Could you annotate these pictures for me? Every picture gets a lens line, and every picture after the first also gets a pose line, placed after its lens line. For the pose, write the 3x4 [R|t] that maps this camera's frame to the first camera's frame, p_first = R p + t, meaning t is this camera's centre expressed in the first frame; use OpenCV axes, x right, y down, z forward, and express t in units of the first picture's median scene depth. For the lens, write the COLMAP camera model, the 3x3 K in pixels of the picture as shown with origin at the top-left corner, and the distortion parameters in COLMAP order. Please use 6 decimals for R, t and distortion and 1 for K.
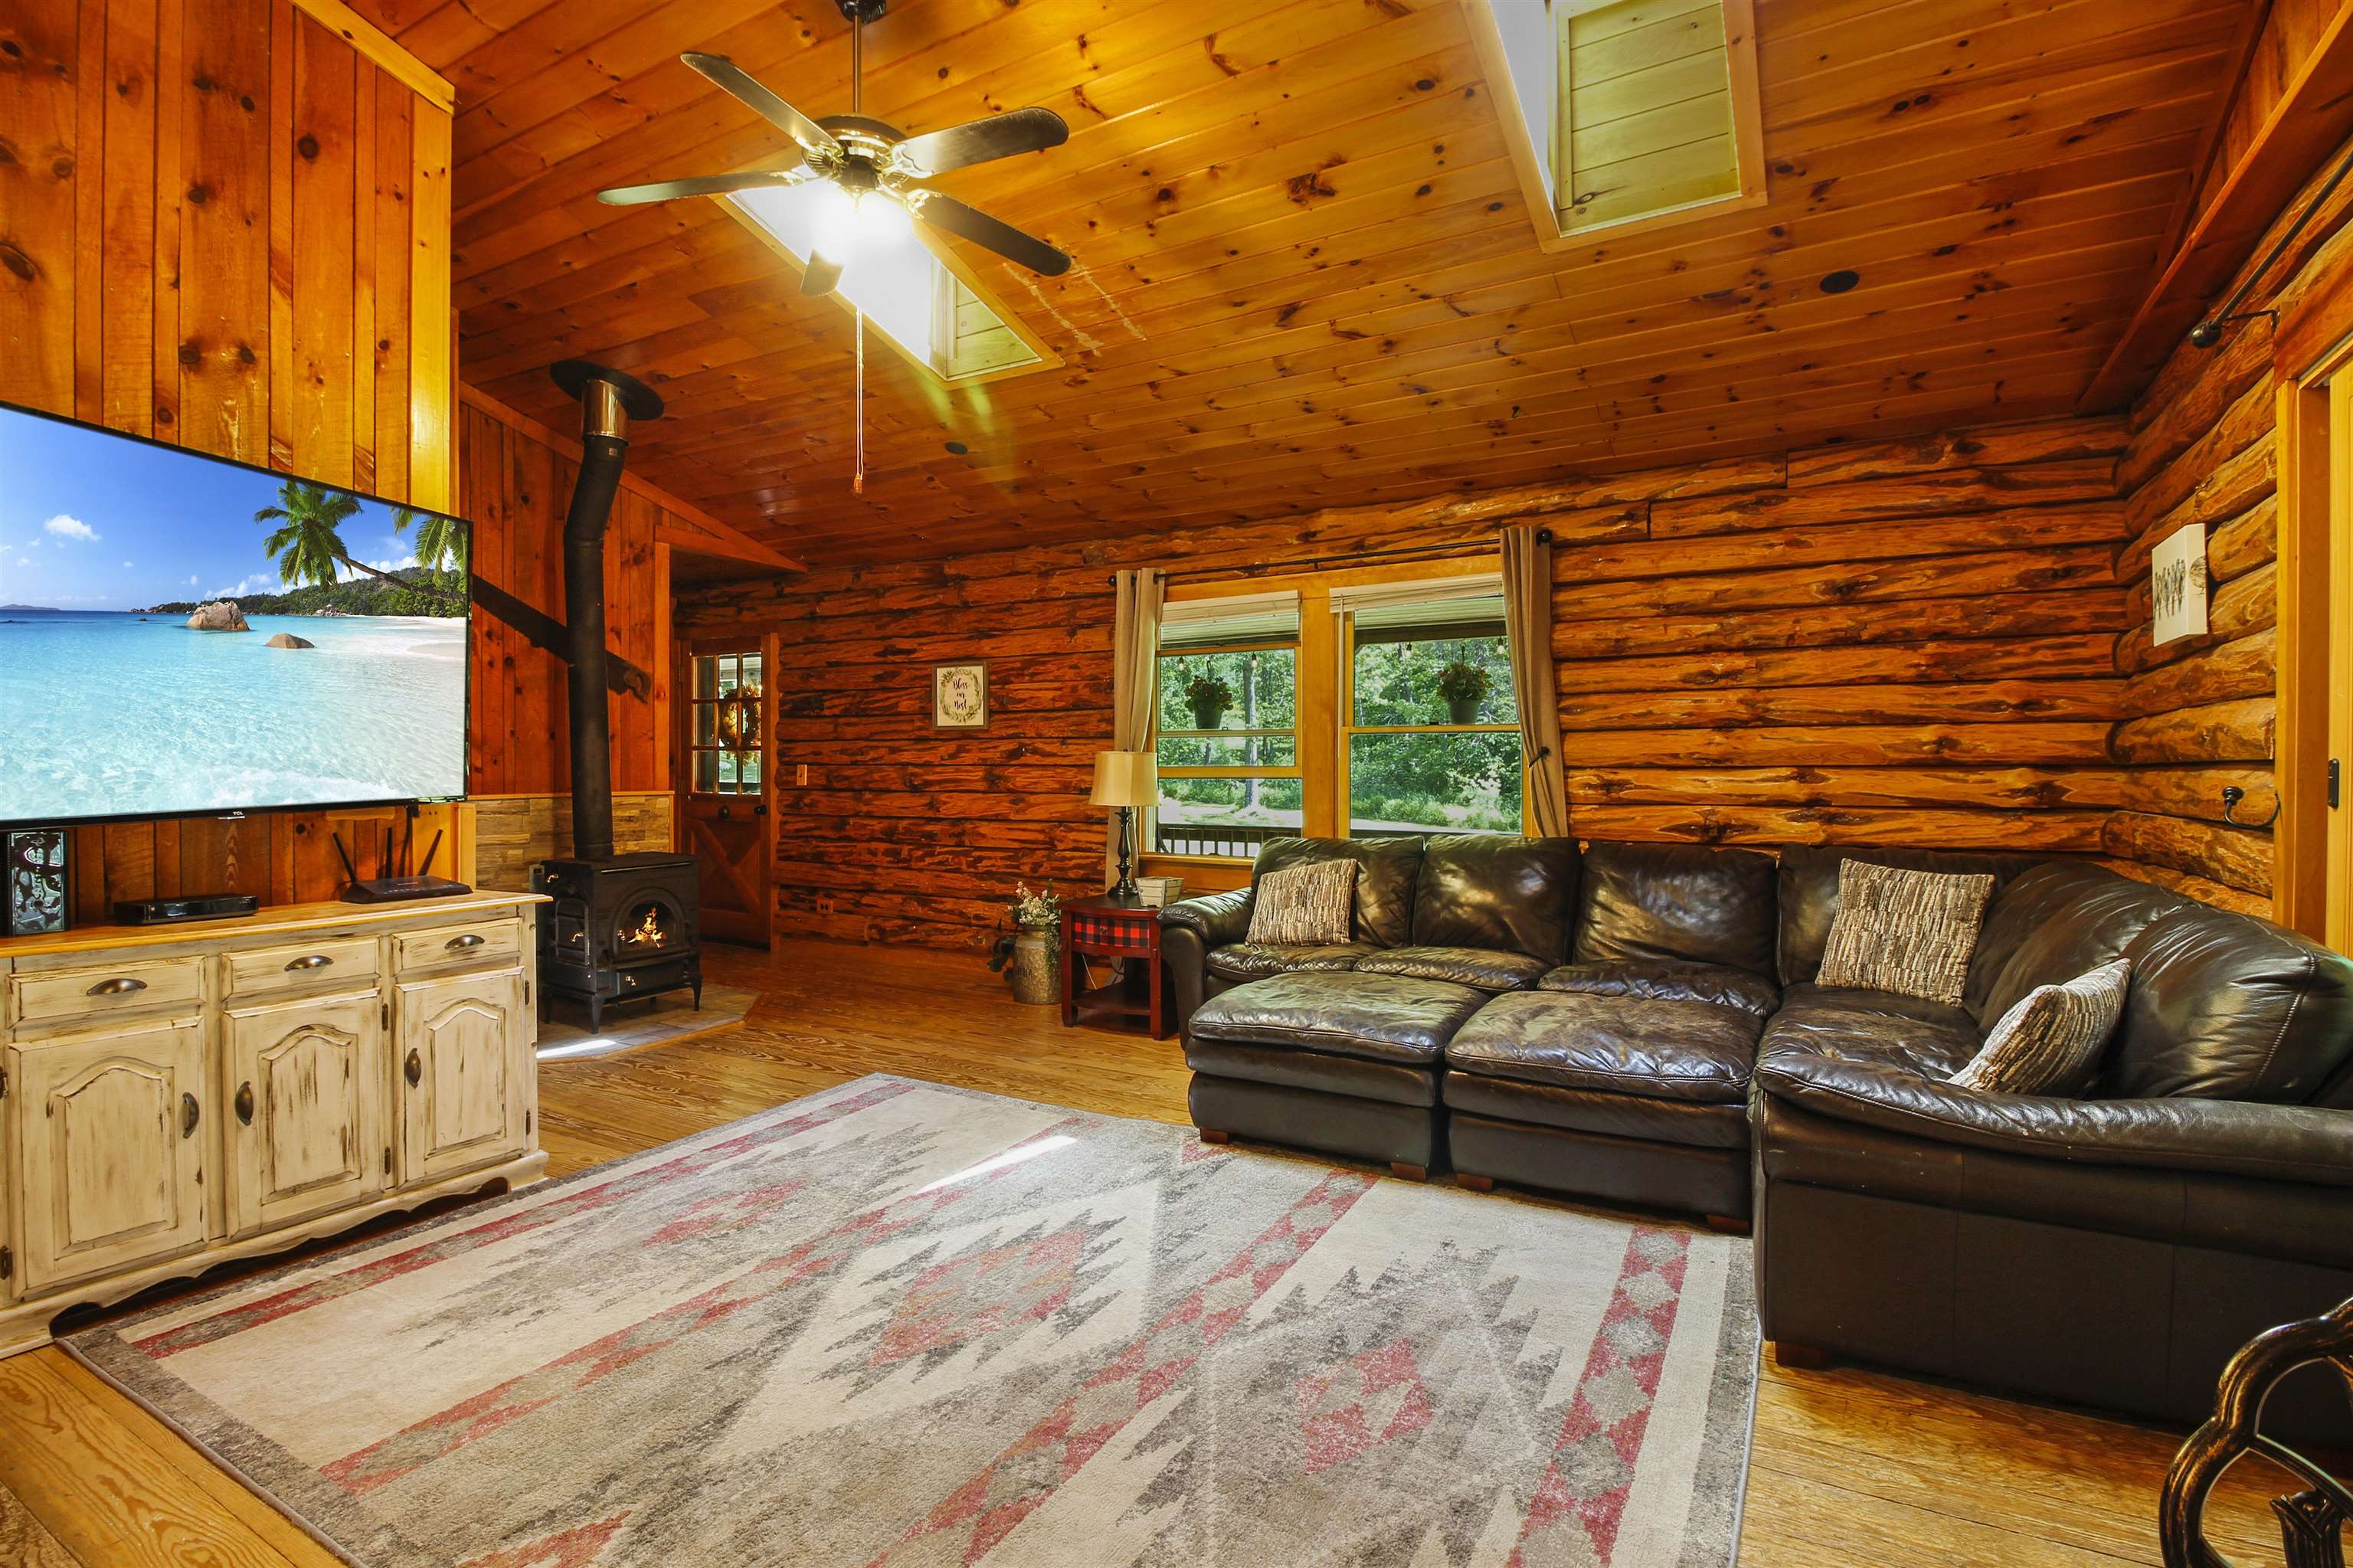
lens RADIAL K [[1119.6, 0, 1182.4], [0, 1119.6, 776.3], [0, 0, 1]] dist [0.000751, 0.000588]
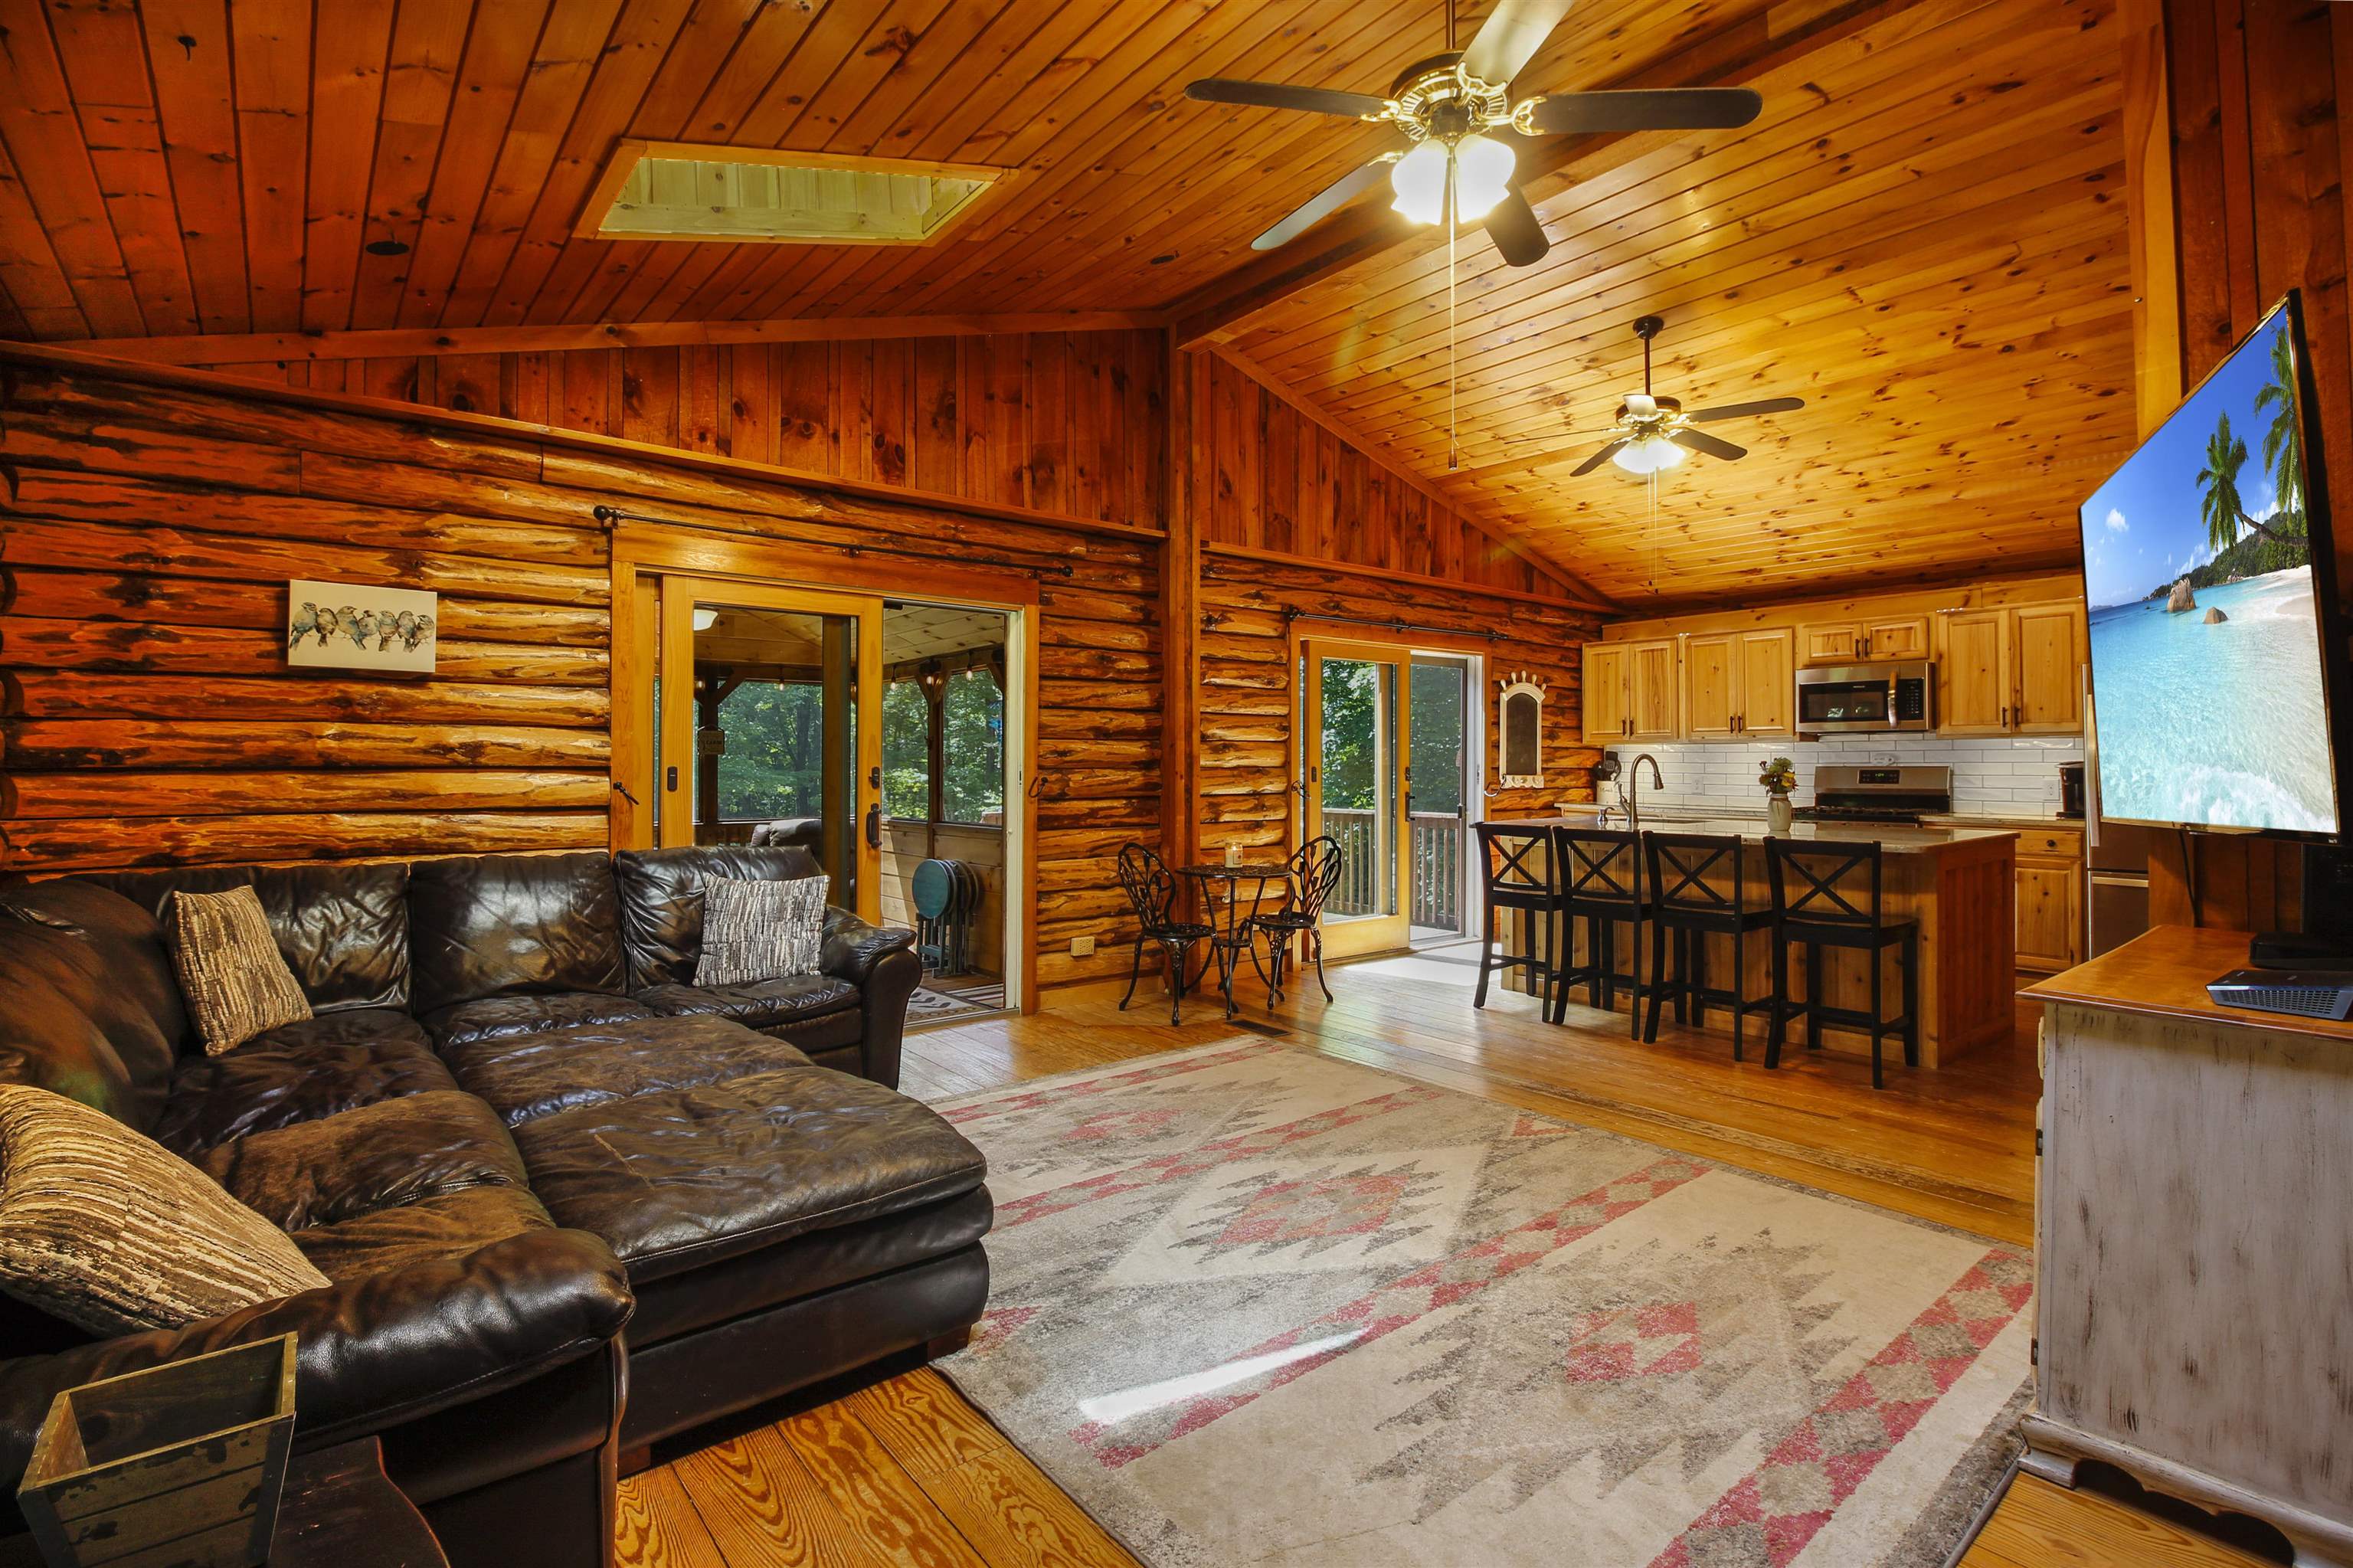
lens RADIAL K [[1119.6, 0, 1180.2], [0, 1119.6, 768.8], [0, 0, 1]] dist [0.000751, 0.000588]
pose [[-0.935745, 0.001257, 0.352674, -0.441607], [0.005464, 0.999925, 0.010933, -0.019726], [-0.352634, 0.012158, -0.935682, 2.105046]]
